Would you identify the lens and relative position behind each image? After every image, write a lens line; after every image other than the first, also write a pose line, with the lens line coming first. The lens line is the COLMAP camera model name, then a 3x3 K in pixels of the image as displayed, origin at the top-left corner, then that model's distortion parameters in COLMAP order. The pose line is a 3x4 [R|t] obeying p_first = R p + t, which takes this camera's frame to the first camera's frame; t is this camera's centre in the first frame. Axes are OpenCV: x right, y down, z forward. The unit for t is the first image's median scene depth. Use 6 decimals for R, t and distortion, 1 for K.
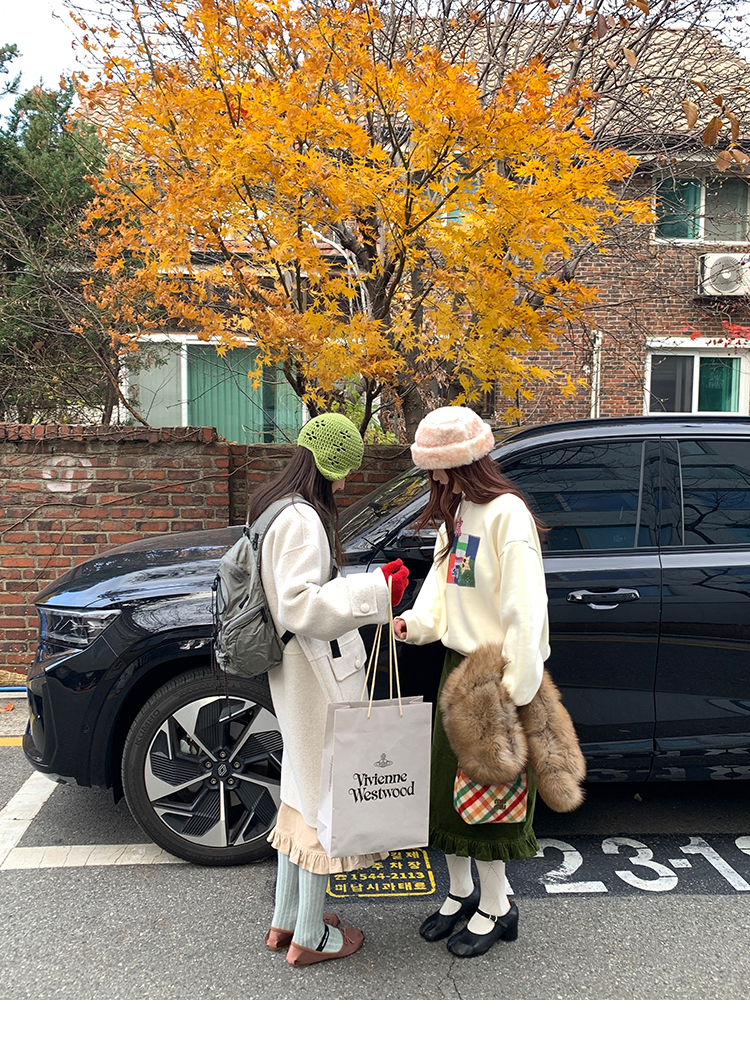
lens RADIAL K [[871.5, 0, 363.1], [0, 871.5, 514.0], [0, 0, 1]] dist [0.005020, 0.000257]
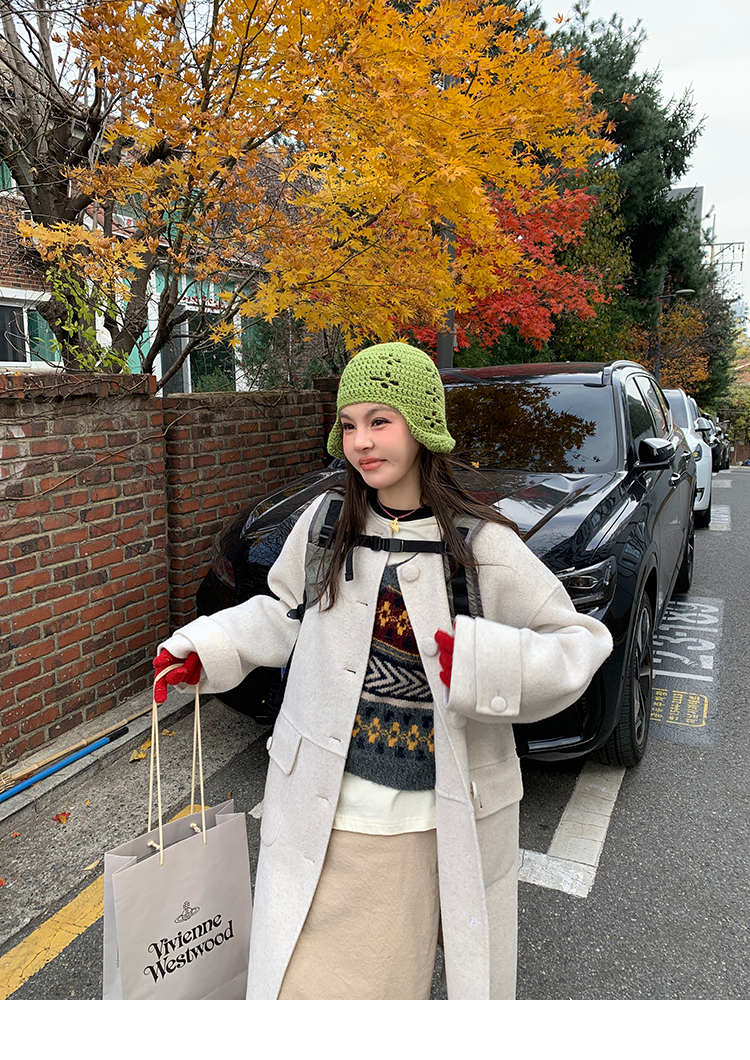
lens RADIAL K [[764.6, 0, 374.0], [0, 764.6, 511.3], [0, 0, 1]] dist [0.022183, -0.003537]
pose [[0.478373, -0.164568, 0.862599, -0.695779], [0.102812, 0.986024, 0.131099, -0.048318], [-0.872117, 0.025971, 0.488607, 0.490106]]
